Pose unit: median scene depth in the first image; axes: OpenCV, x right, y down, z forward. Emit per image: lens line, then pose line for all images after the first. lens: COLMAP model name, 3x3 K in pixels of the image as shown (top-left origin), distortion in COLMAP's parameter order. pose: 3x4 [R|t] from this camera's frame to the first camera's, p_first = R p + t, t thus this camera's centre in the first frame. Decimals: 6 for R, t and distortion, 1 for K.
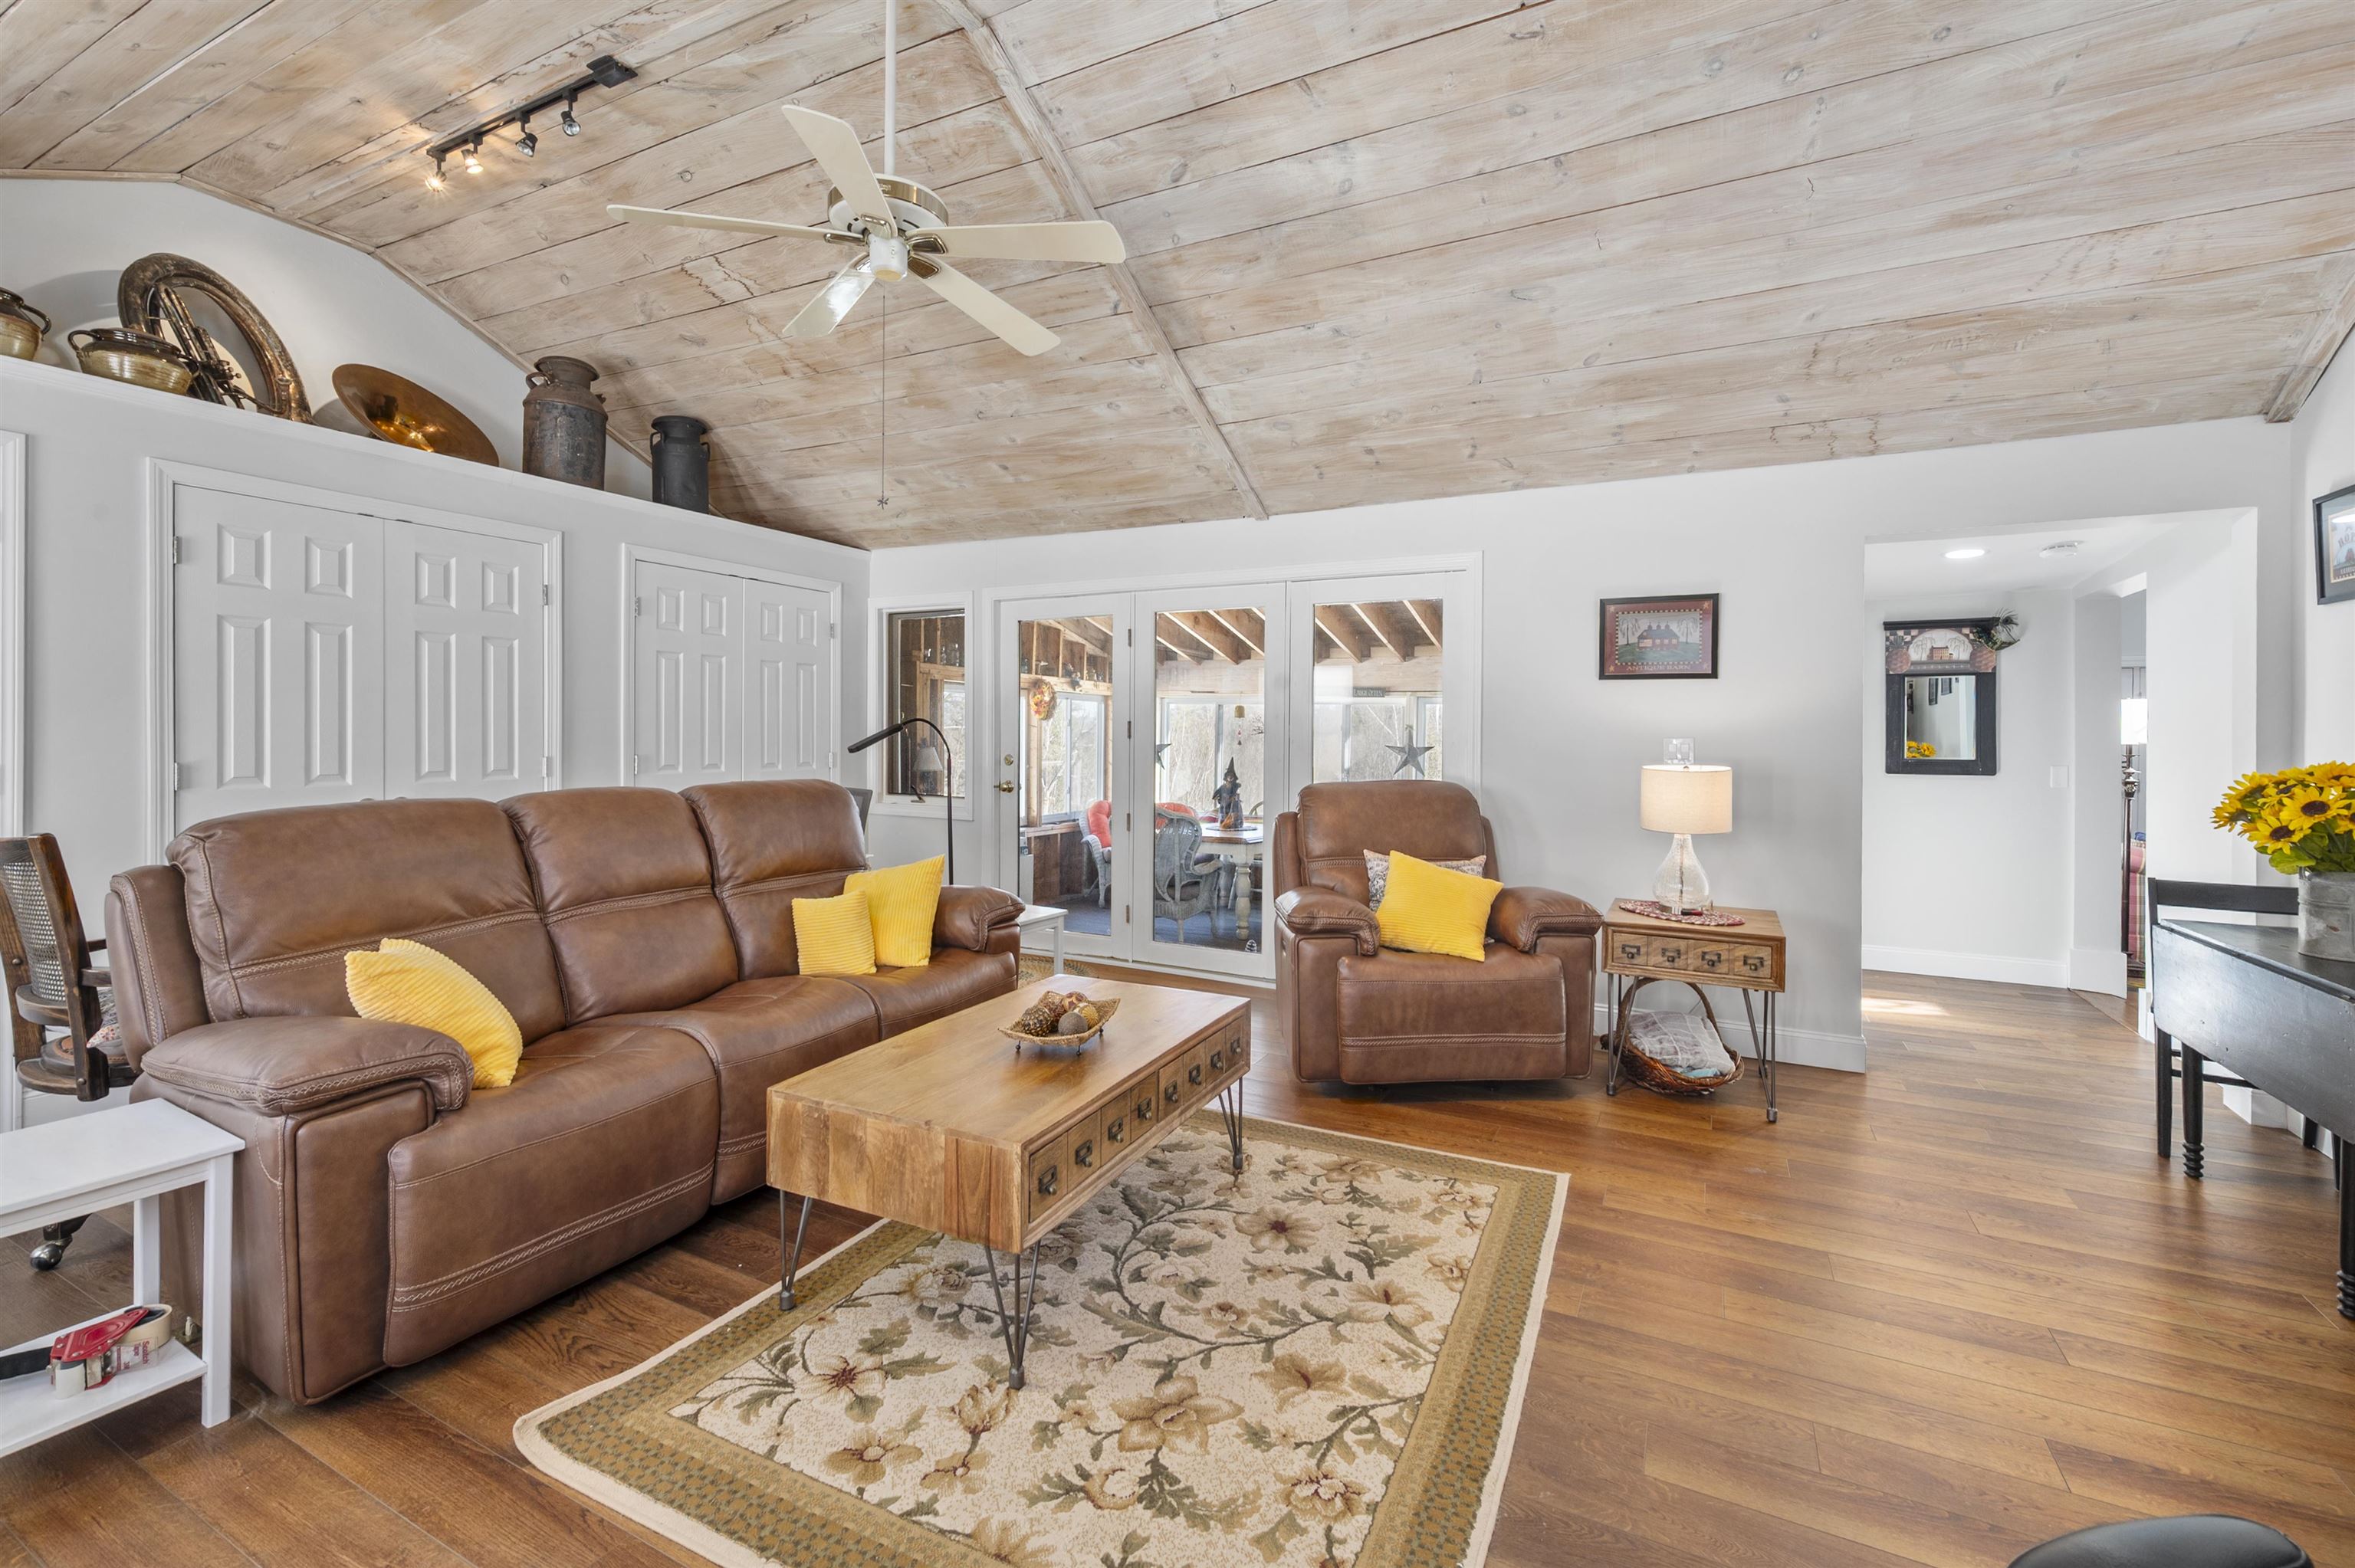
lens RADIAL K [[1012.1, 0, 1177.0], [0, 1012.1, 763.9], [0, 0, 1]] dist [0.000315, -0.000360]
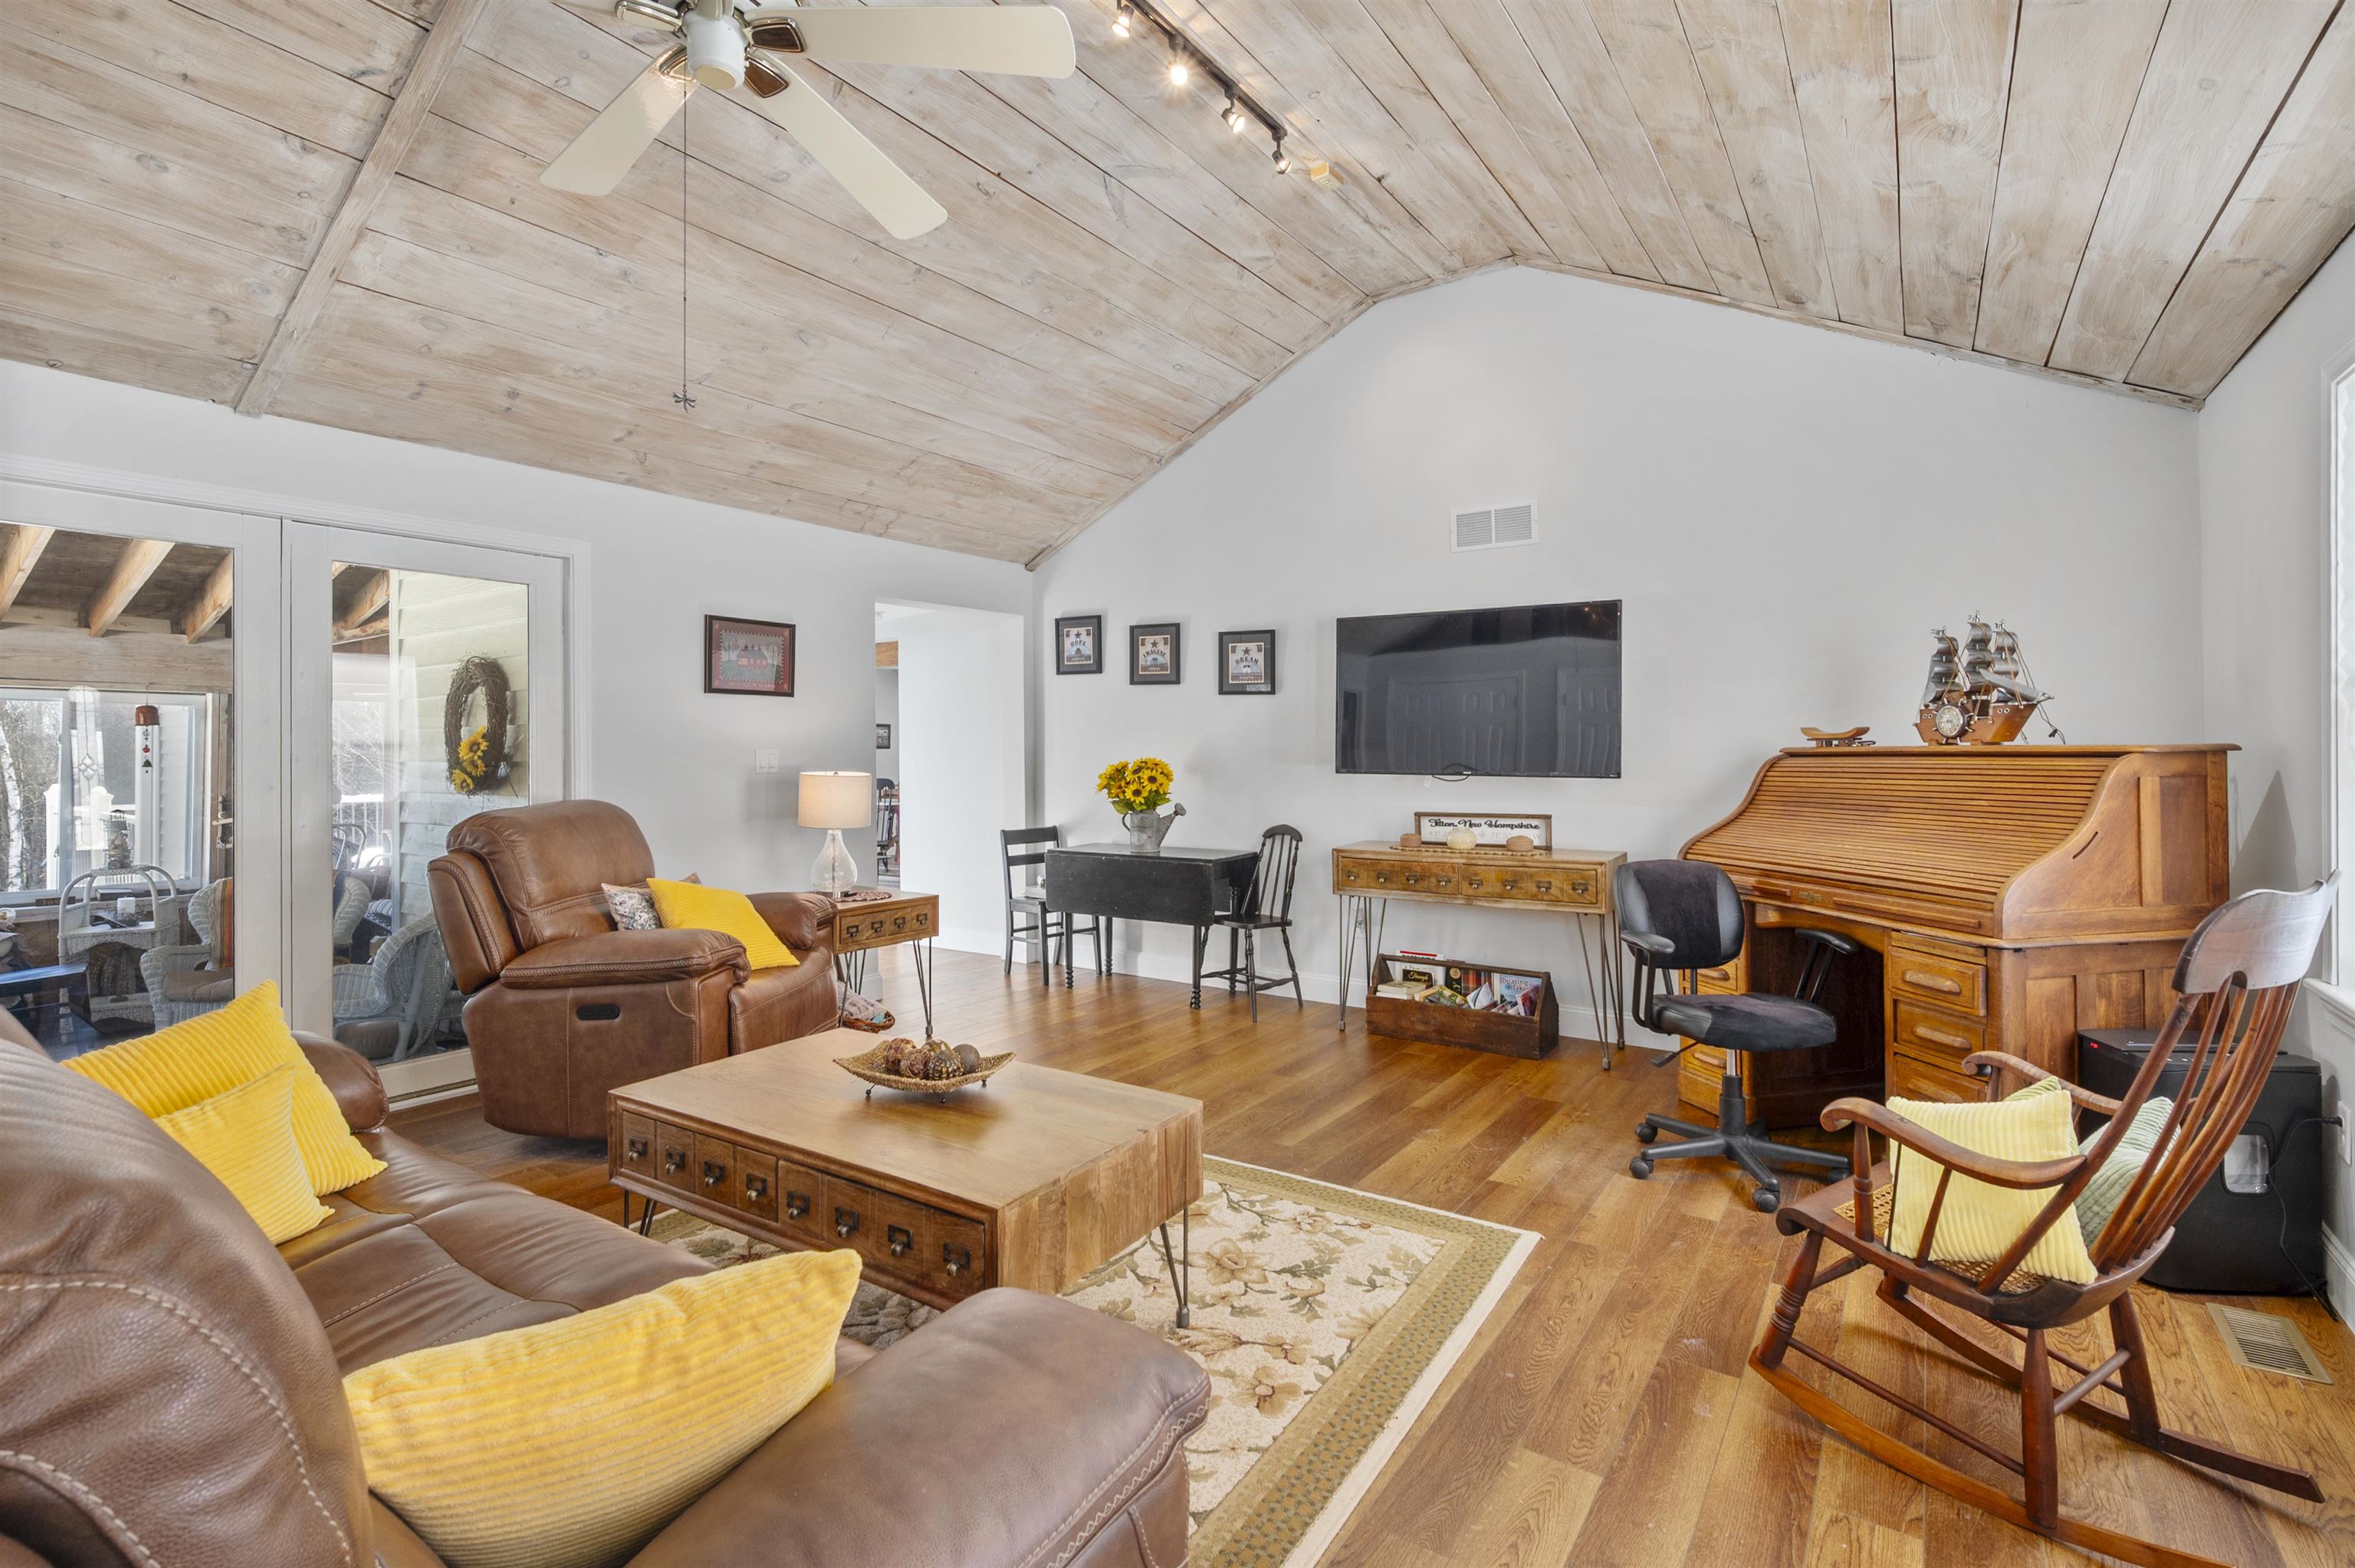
lens RADIAL K [[1075.2, 0, 1182.0], [0, 1075.2, 773.6], [0, 0, 1]] dist [0.000958, -0.000041]
pose [[0.126005, -0.032015, 0.991513, -1.043643], [0.030591, 0.999129, 0.028373, -0.028591], [-0.991558, 0.026757, 0.126875, 0.651224]]
